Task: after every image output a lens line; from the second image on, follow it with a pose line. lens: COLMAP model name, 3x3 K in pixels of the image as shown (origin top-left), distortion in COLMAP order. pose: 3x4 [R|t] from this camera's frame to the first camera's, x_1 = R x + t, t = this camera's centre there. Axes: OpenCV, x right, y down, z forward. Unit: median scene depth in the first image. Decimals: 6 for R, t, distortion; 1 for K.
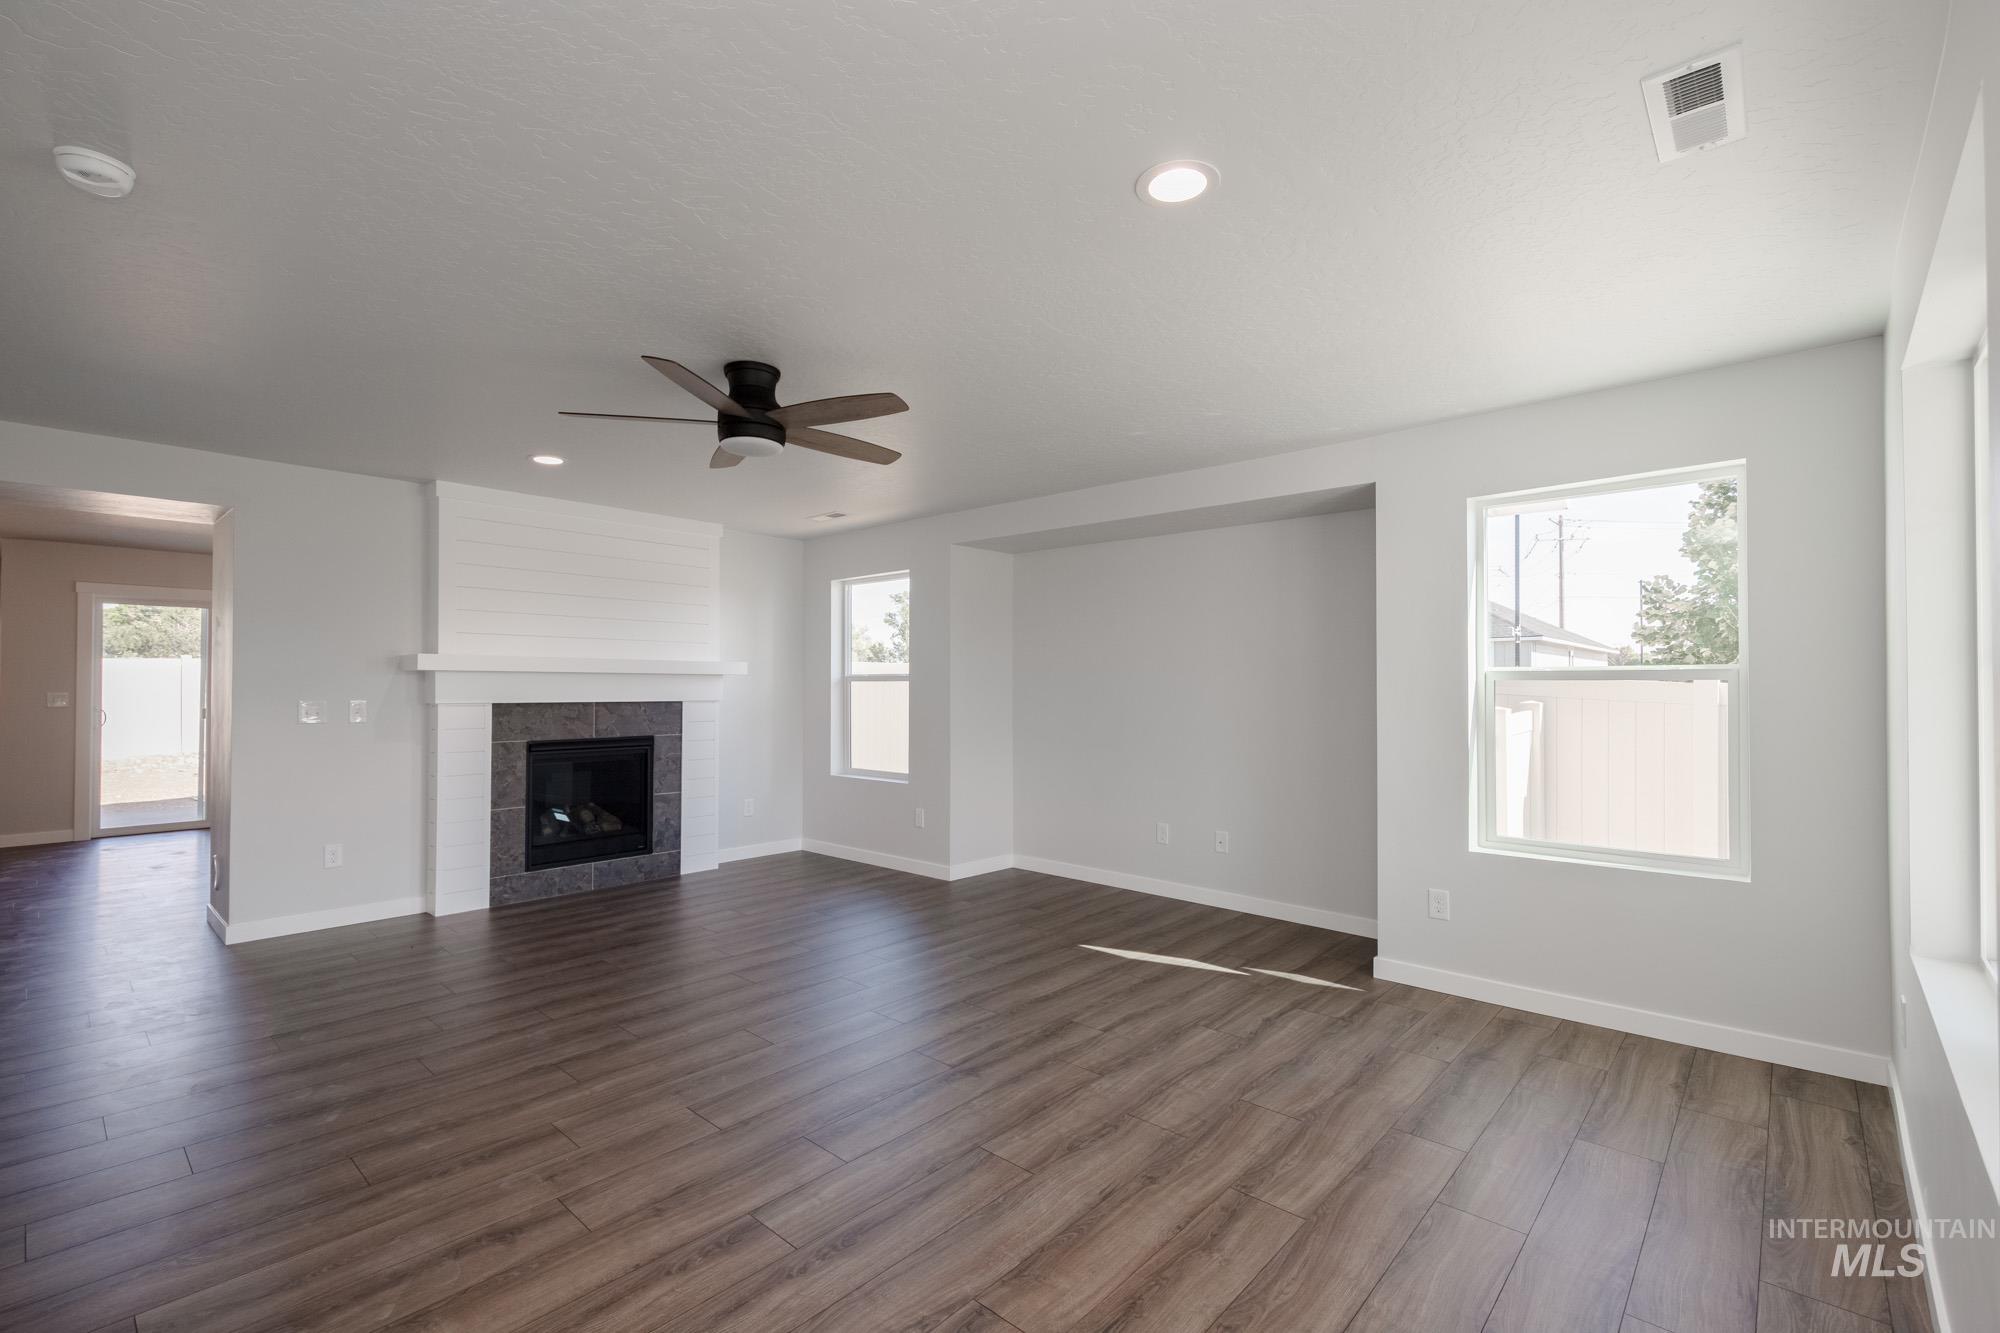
lens RADIAL K [[922.1, 0, 997.8], [0, 922.1, 671.8], [0, 0, 1]] dist [0.008368, -0.001153]
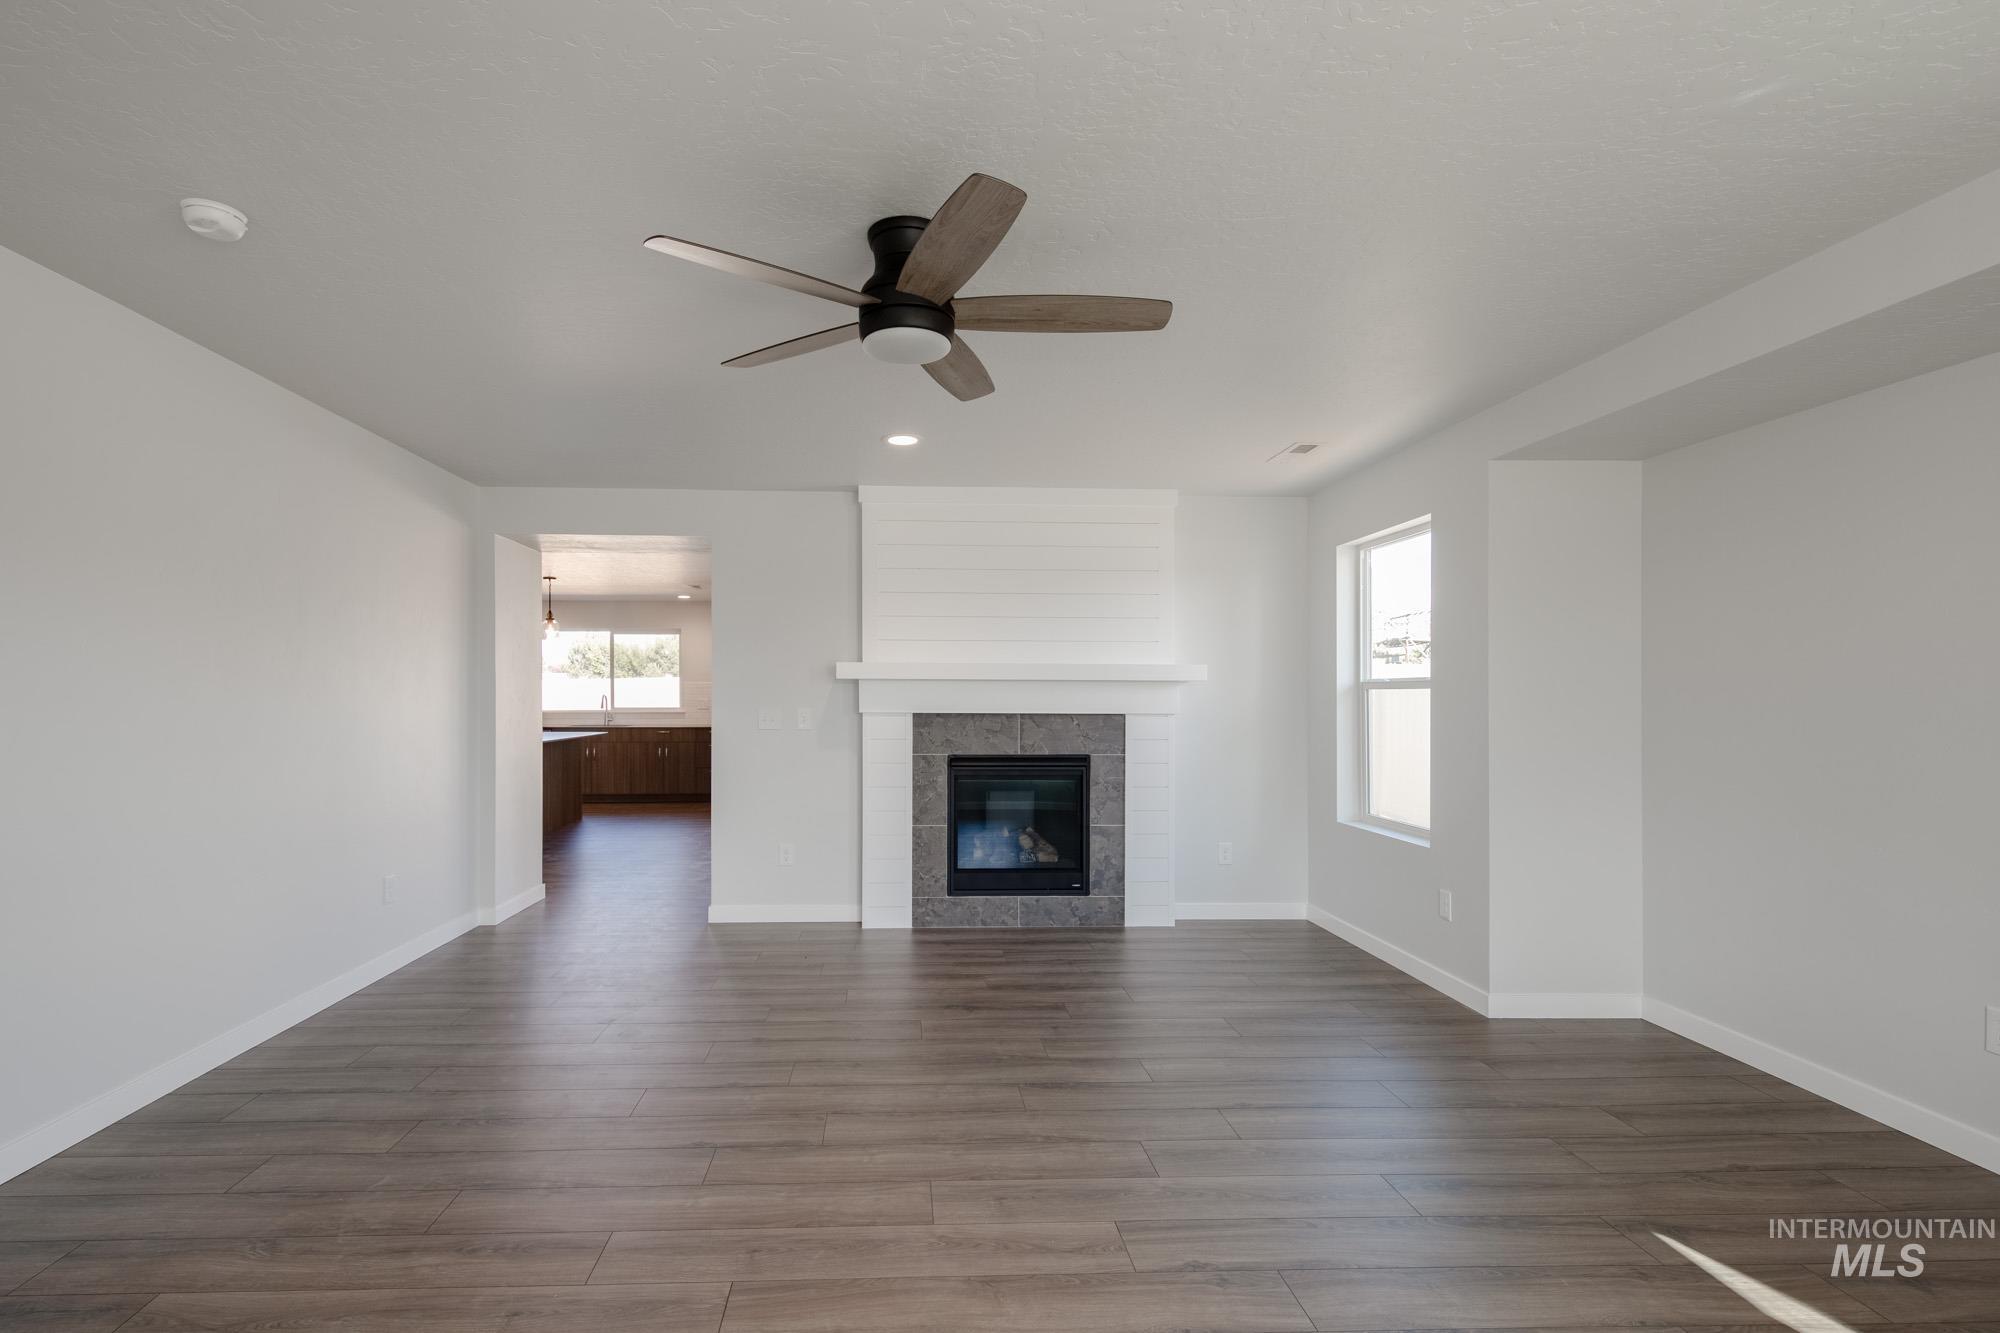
lens RADIAL K [[966.7, 0, 880.2], [0, 966.7, 692.7], [0, 0, 1]] dist [0.009086, -0.000399]
pose [[0.686872, 0.000246, -0.726778, 0.142428], [0.008403, 0.999930, 0.008280, 0.004583], [0.726730, -0.011794, 0.686822, 0.283123]]
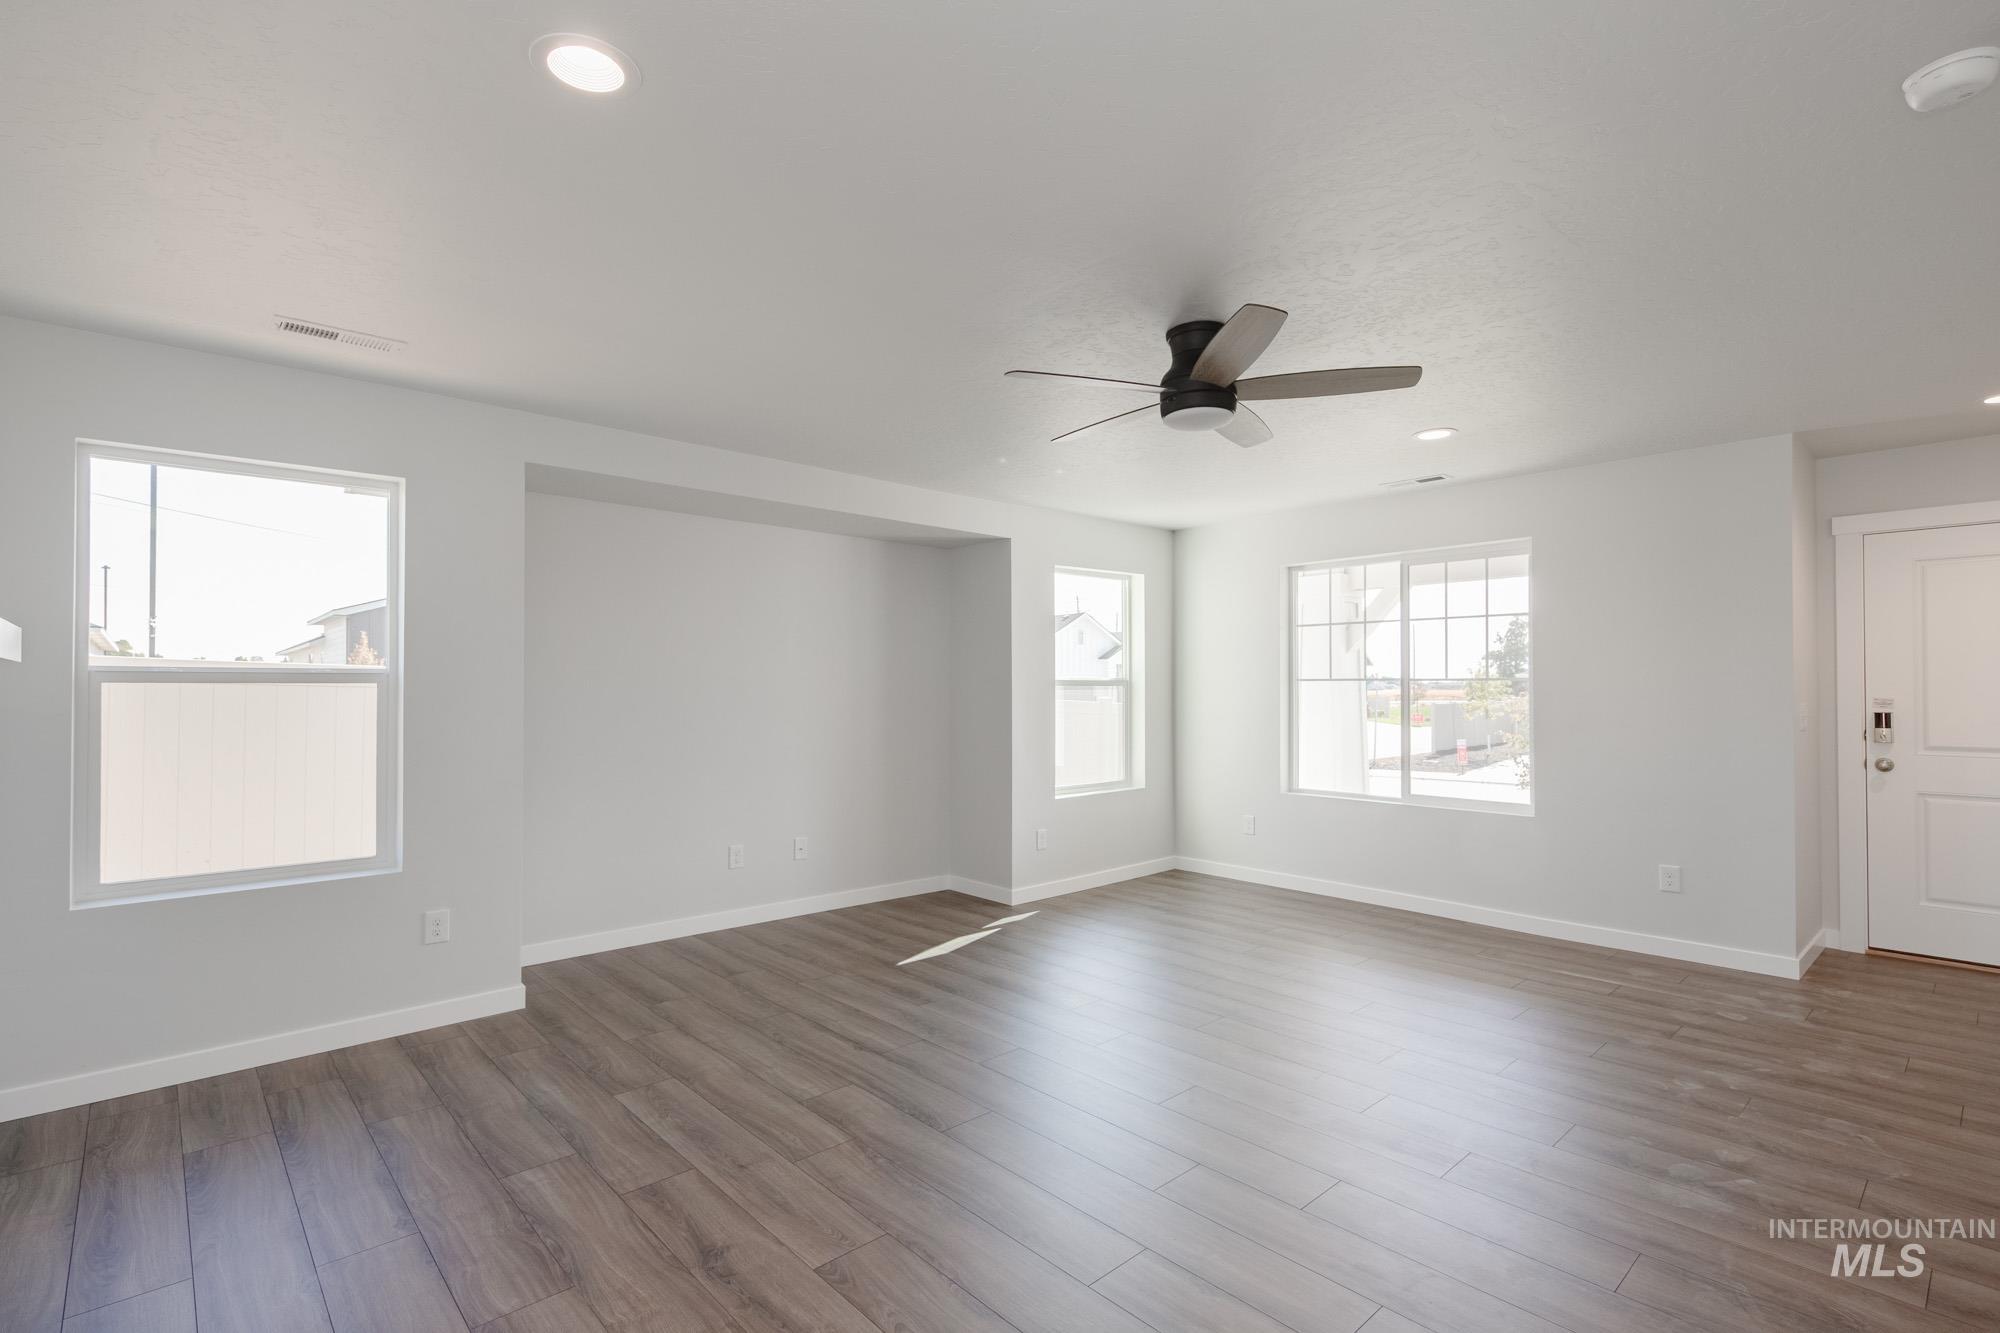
lens RADIAL K [[927.6, 0, 993.1], [0, 927.6, 664.9], [0, 0, 1]] dist [0.008046, -0.001996]
pose [[0.055325, 0.025206, 0.998150, -0.696138], [-0.013592, 0.999608, -0.024490, 0.003258], [-0.998376, -0.012212, 0.055646, 0.669131]]
